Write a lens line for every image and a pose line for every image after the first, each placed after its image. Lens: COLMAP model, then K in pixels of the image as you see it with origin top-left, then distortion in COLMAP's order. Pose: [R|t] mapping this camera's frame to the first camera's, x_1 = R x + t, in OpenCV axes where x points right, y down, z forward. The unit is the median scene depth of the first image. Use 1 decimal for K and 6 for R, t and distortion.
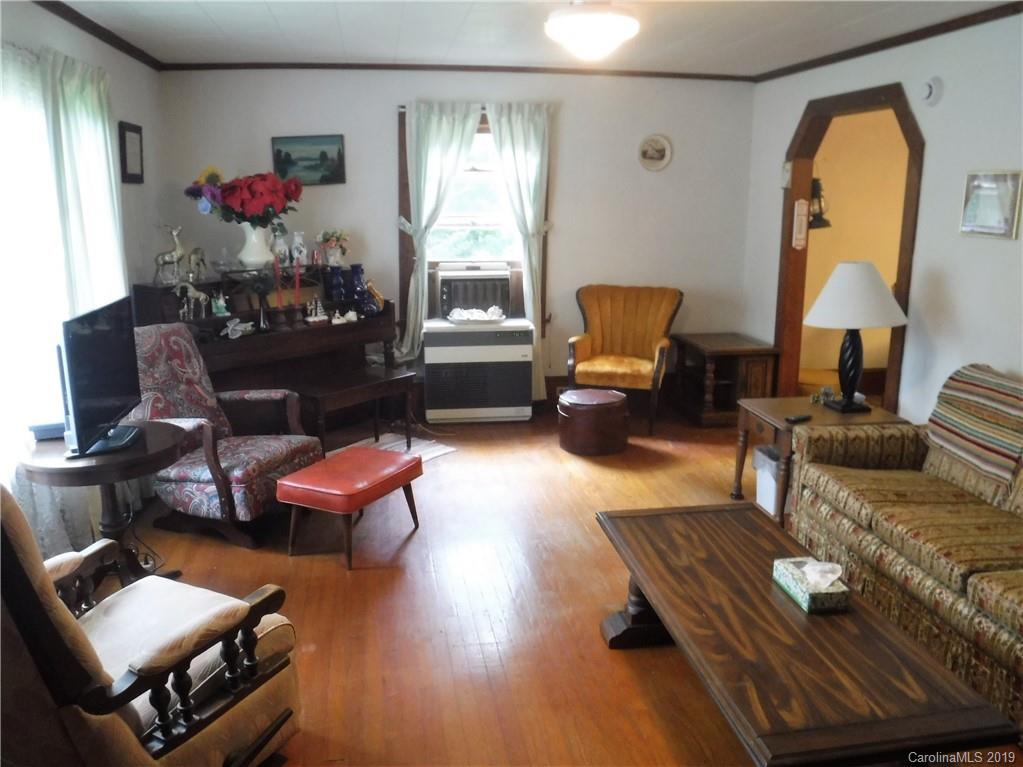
lens RADIAL K [[864.7, 0, 491.9], [0, 864.7, 388.0], [0, 0, 1]] dist [-0.095150, 0.027760]
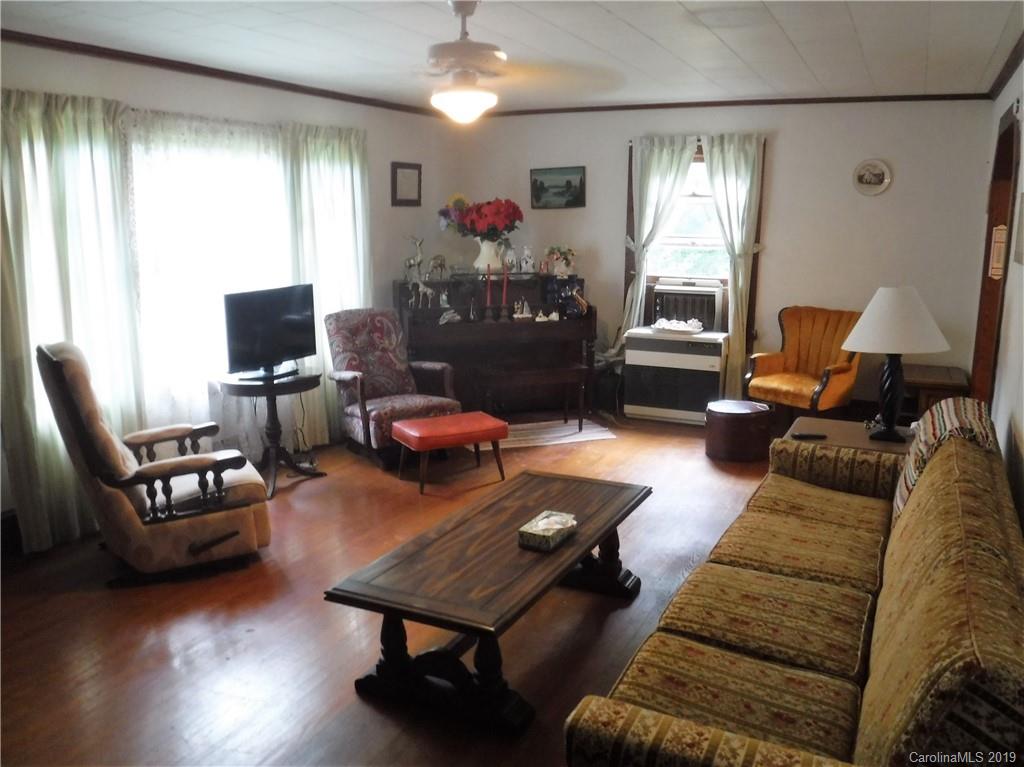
lens RADIAL K [[865.6, 0, 492.4], [0, 865.6, 388.0], [0, 0, 1]] dist [-0.095150, 0.027760]
pose [[0.819768, 0.113548, -0.561326, 0.473646], [-0.124715, 0.992019, 0.018535, 0.004904], [0.558951, 0.054811, 0.827387, -0.051036]]
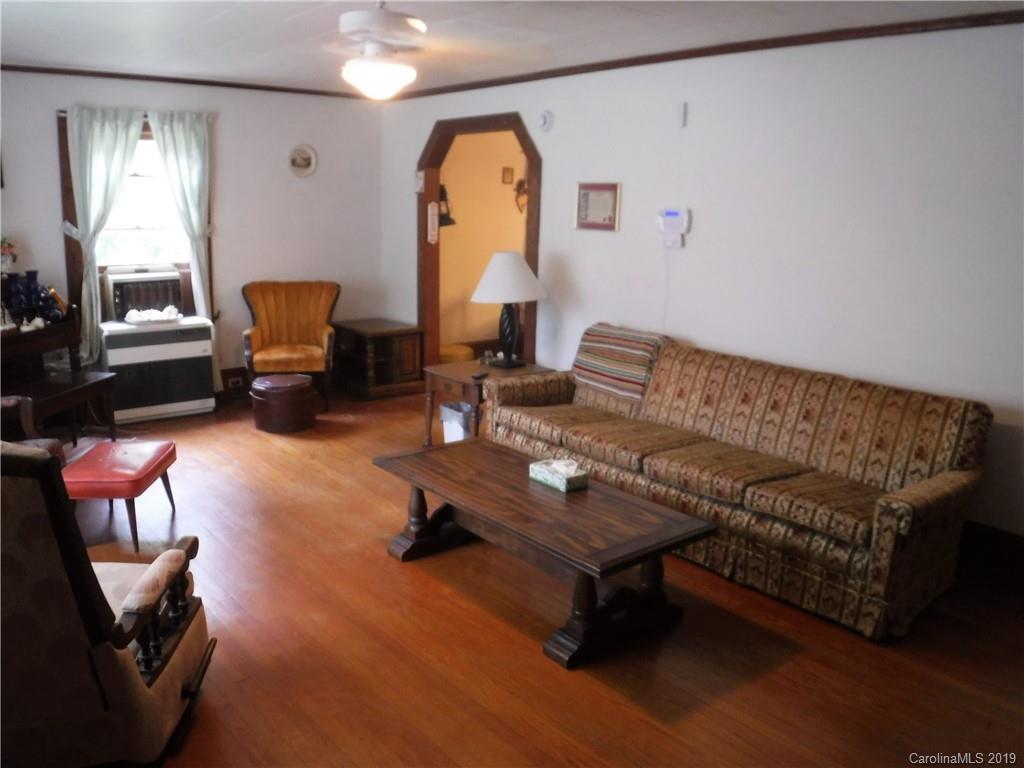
lens RADIAL K [[865.6, 0, 492.4], [0, 865.6, 388.5], [0, 0, 1]] dist [-0.095150, 0.027760]
pose [[0.865472, -0.097434, 0.491391, -0.201038], [0.096905, 0.994938, 0.026604, 0.017253], [-0.491496, 0.024593, 0.870533, -0.101485]]
